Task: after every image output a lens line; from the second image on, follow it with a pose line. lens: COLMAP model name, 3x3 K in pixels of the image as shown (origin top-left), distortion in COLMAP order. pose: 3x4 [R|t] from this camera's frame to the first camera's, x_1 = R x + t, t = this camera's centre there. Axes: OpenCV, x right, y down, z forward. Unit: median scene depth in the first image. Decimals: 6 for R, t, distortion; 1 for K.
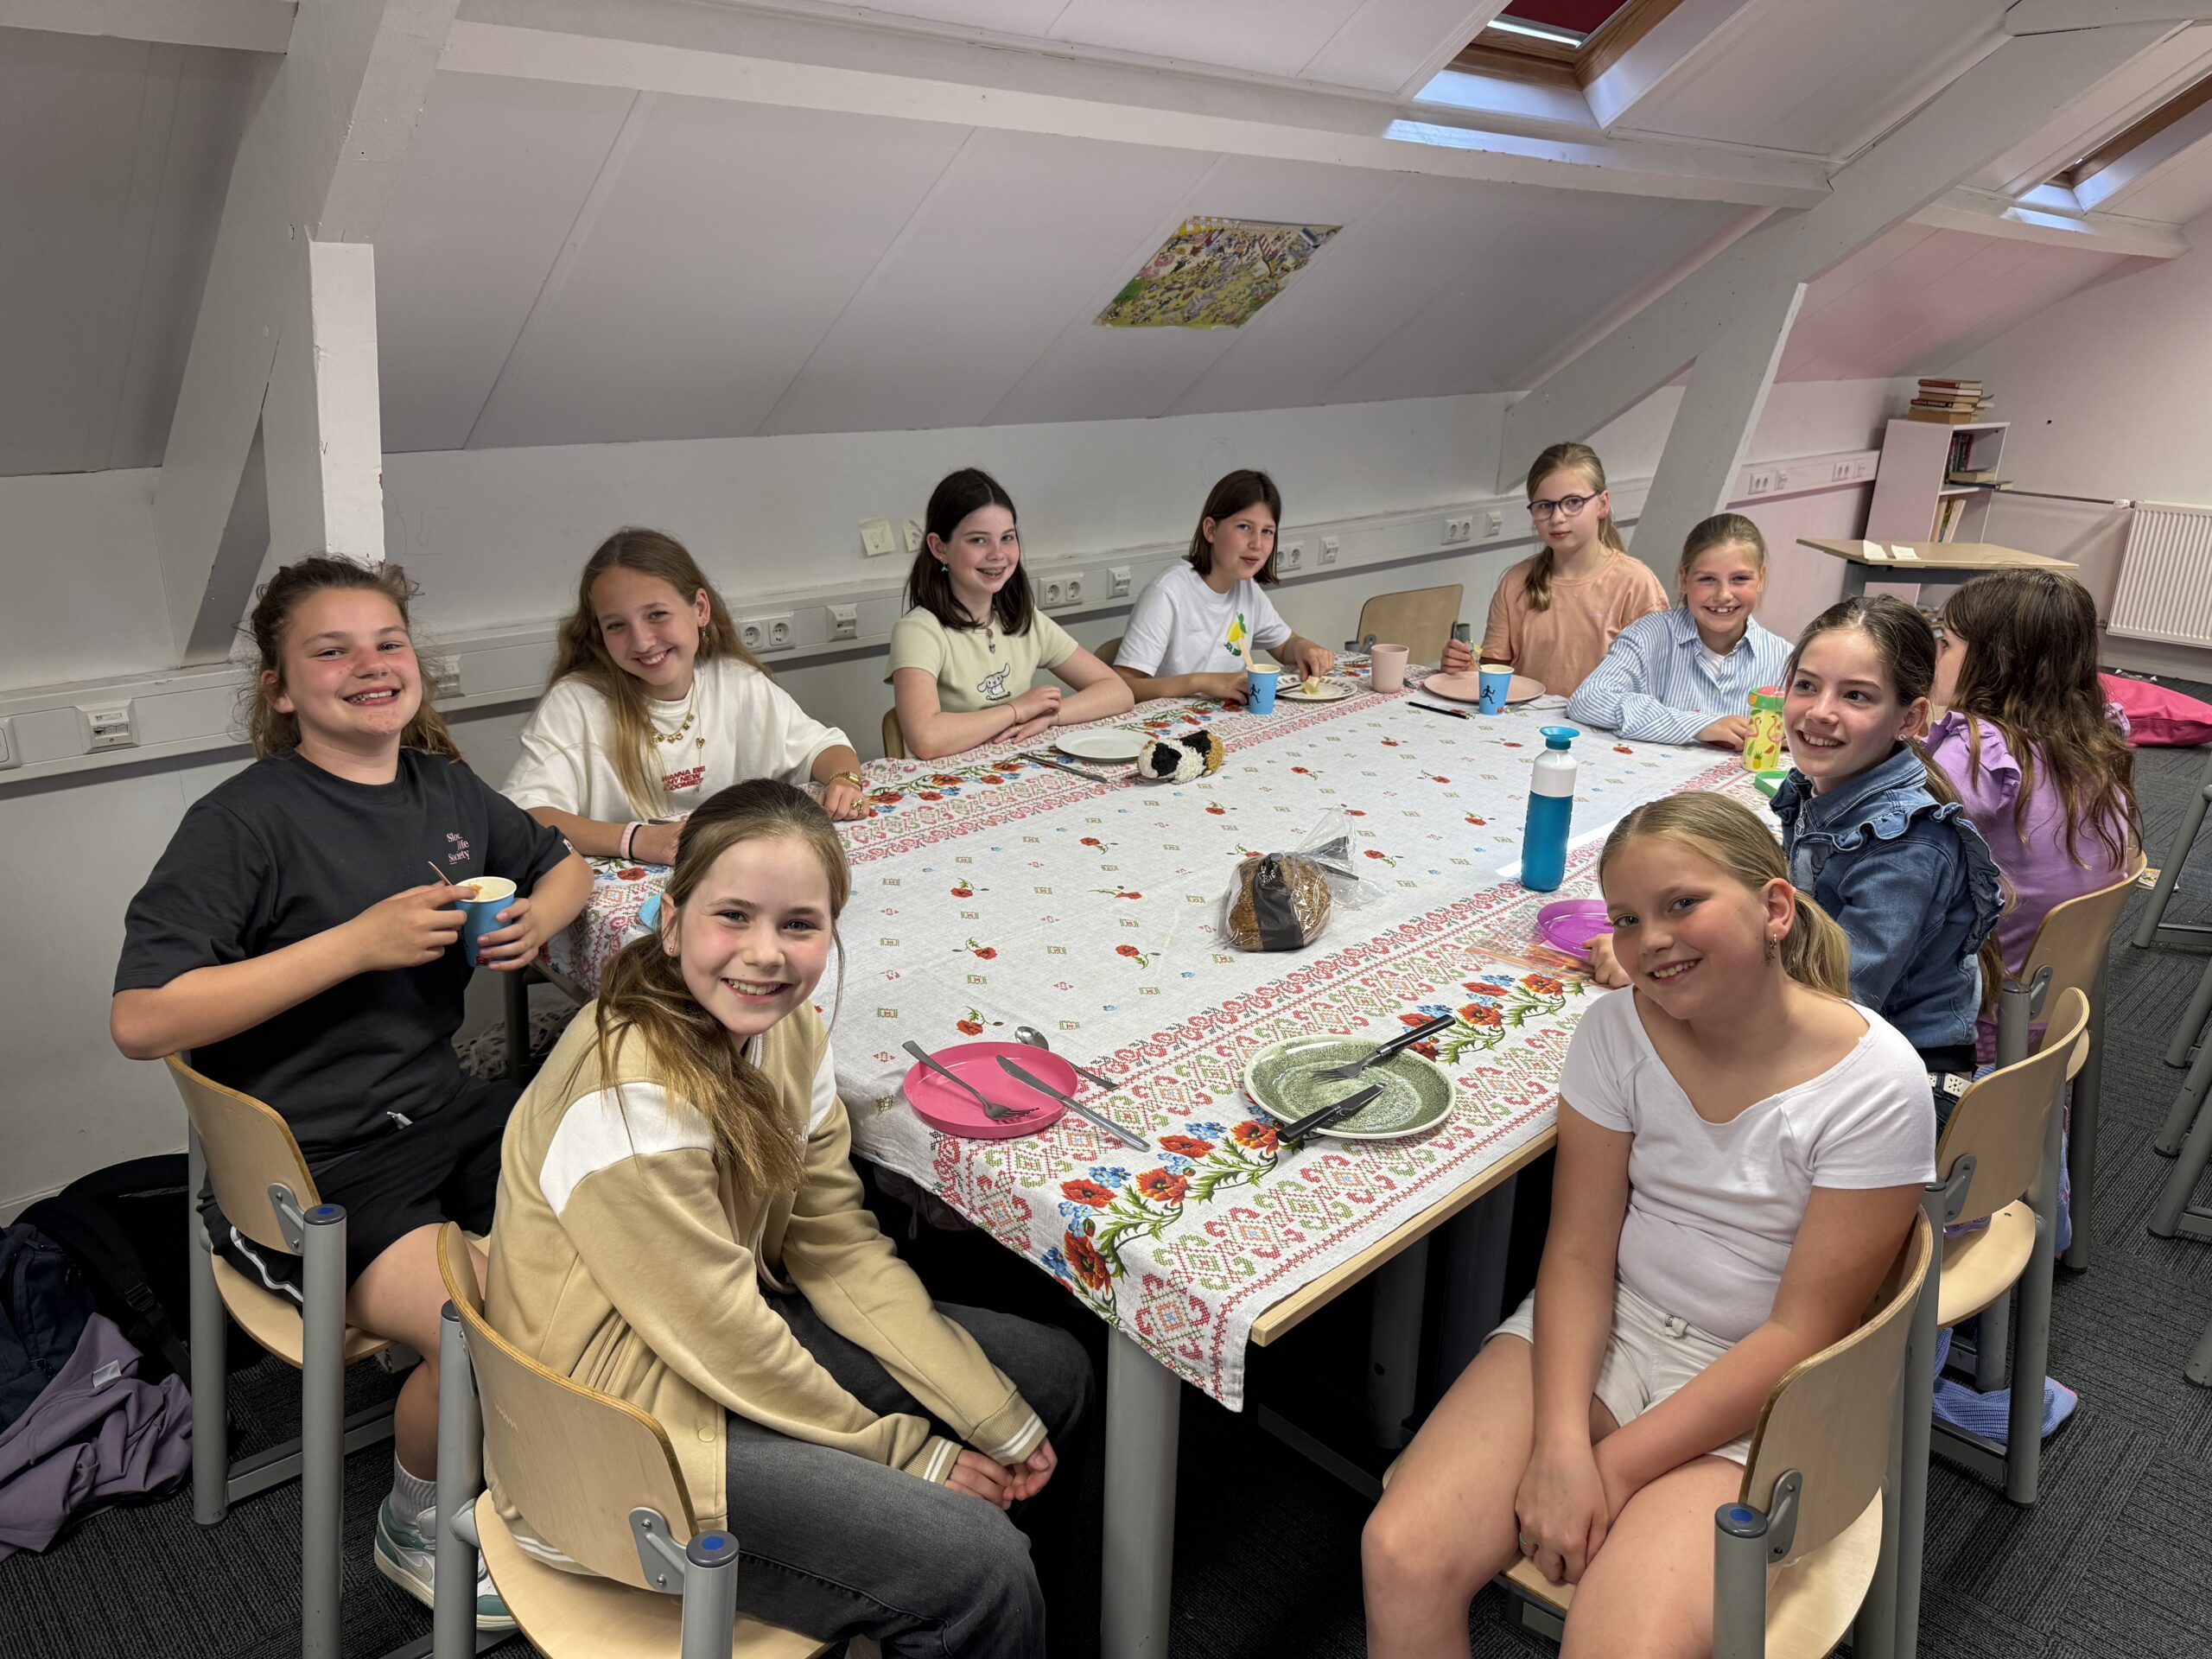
lens RADIAL K [[1542.2, 0, 1091.8], [0, 1542.2, 827.3], [0, 0, 1]] dist [0.005229, -0.006509]
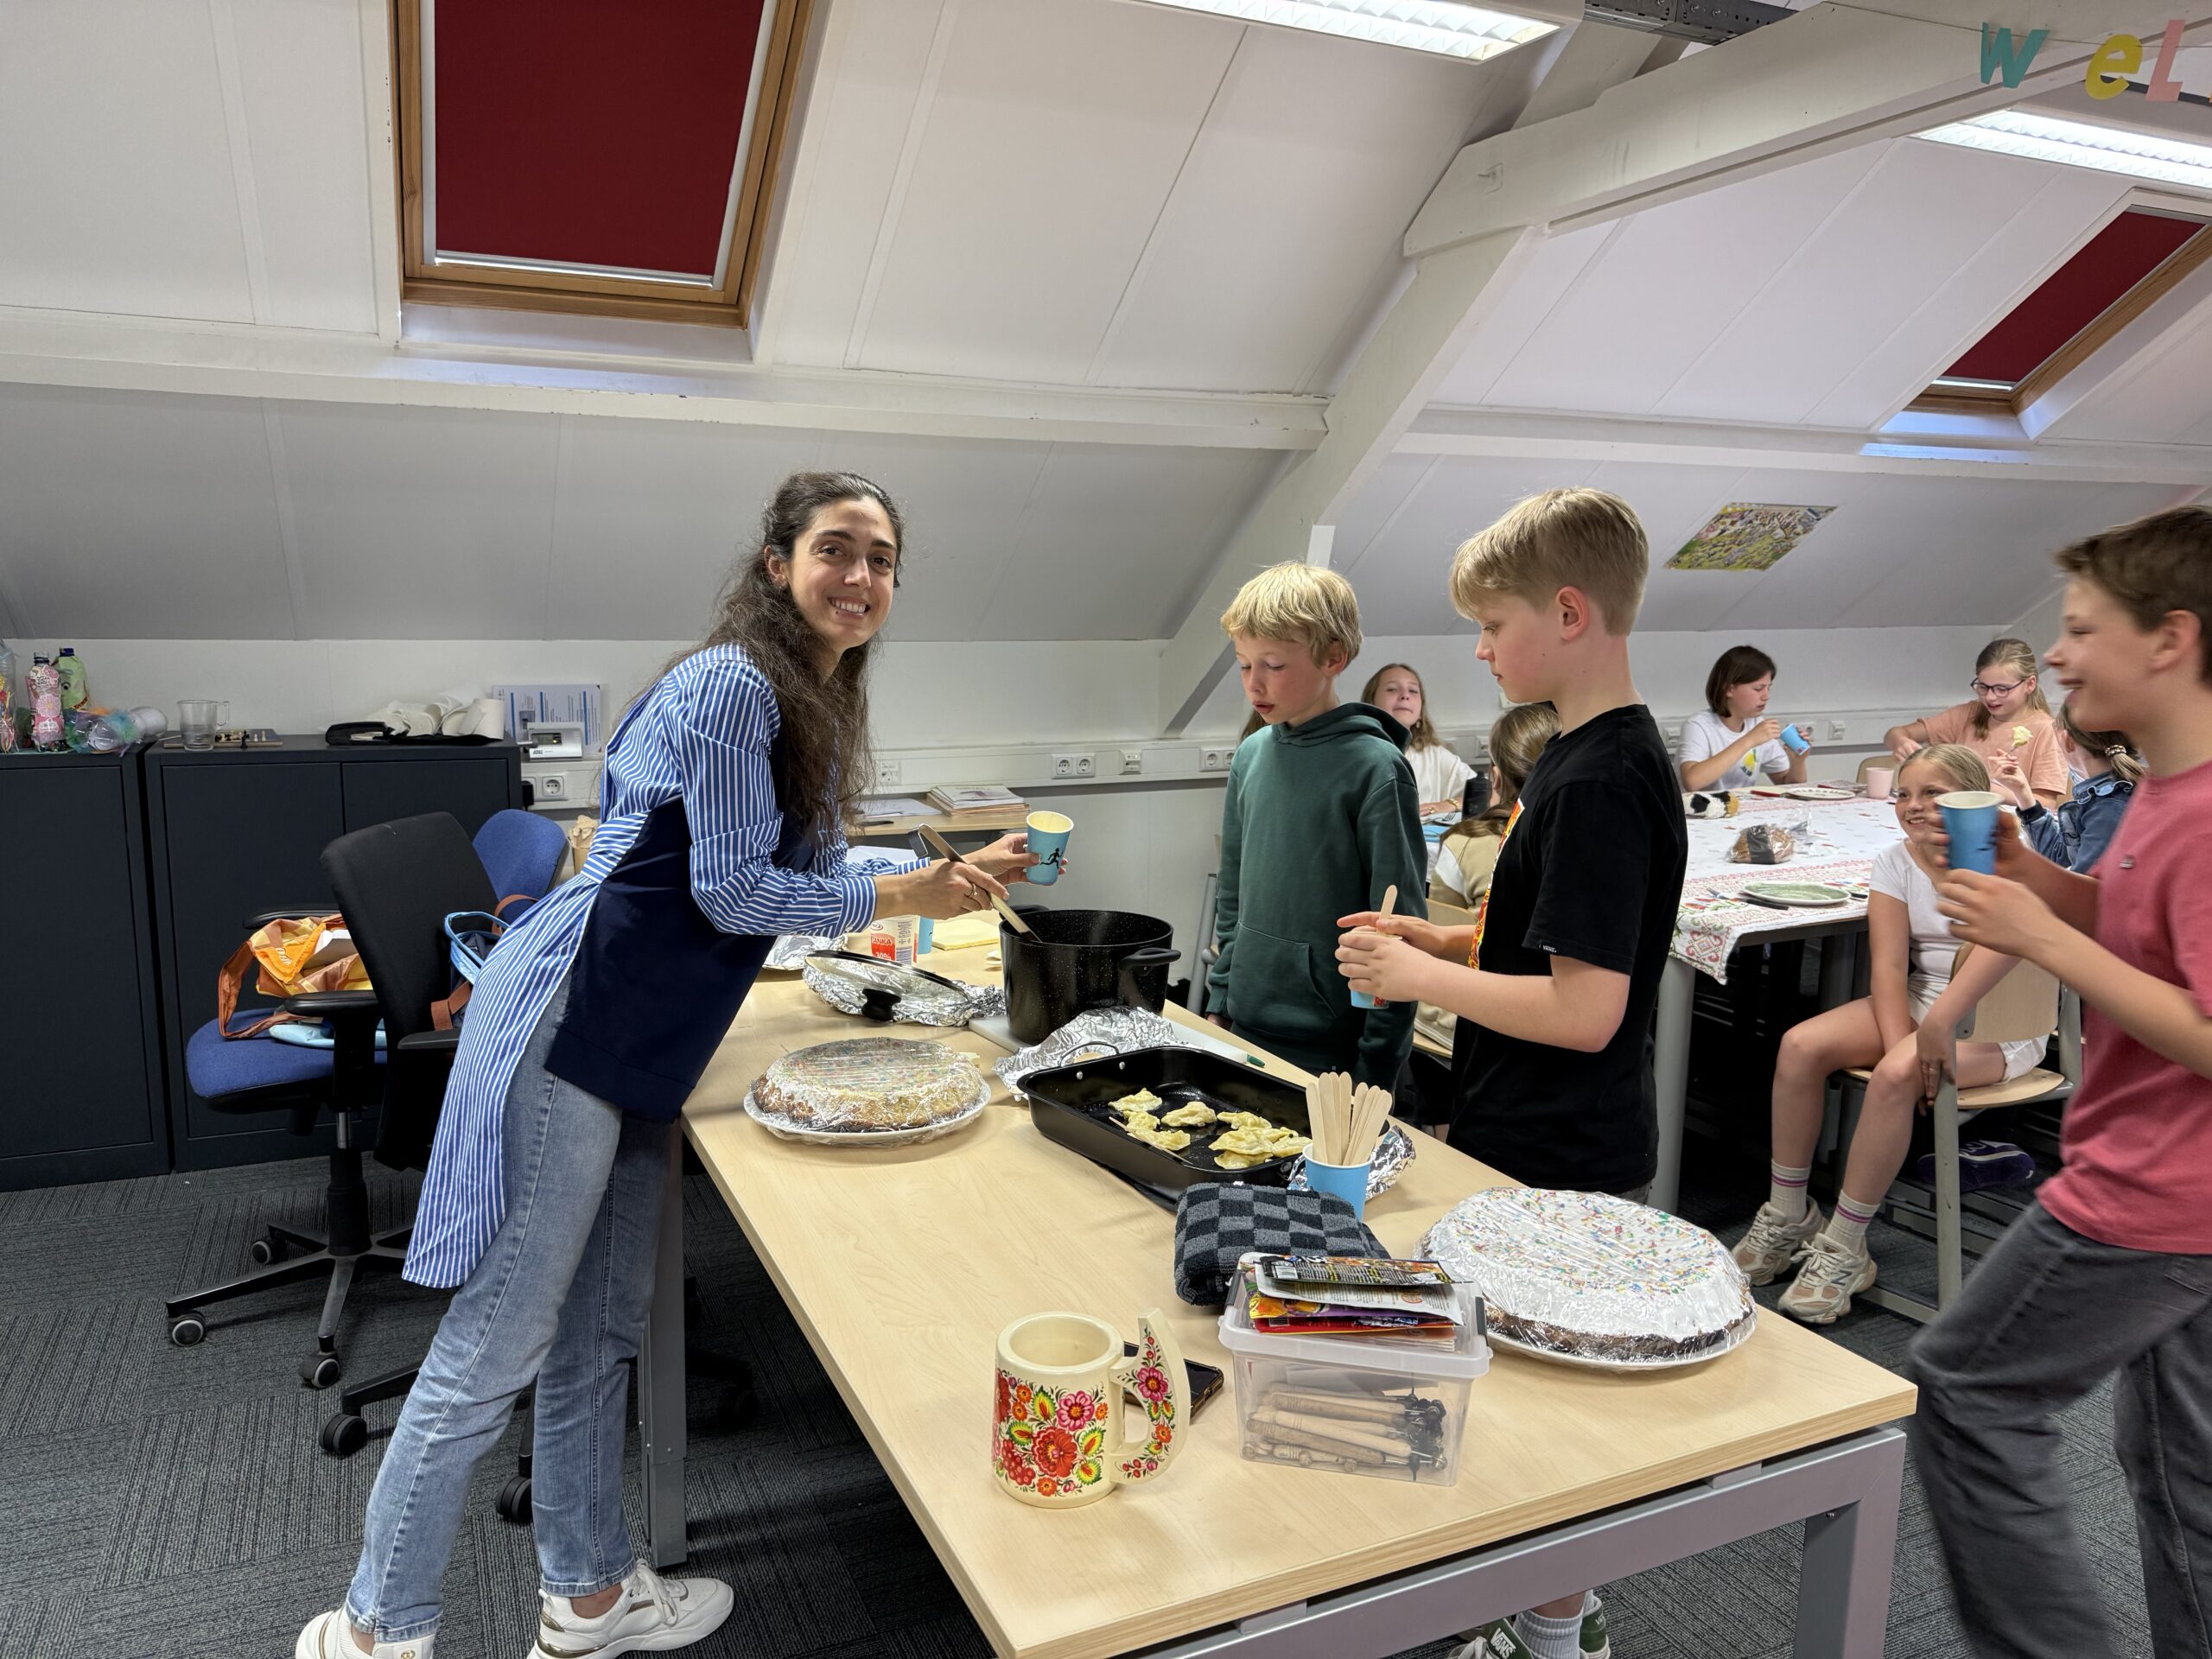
lens RADIAL K [[1542.2, 0, 1091.8], [0, 1542.2, 827.3], [0, 0, 1]] dist [0.005229, -0.006509]
pose [[0.942932, 0.040741, -0.330482, -0.017865], [-0.098573, 0.982155, -0.160169, 0.248812], [0.318060, 0.183605, 0.930122, -0.619329]]
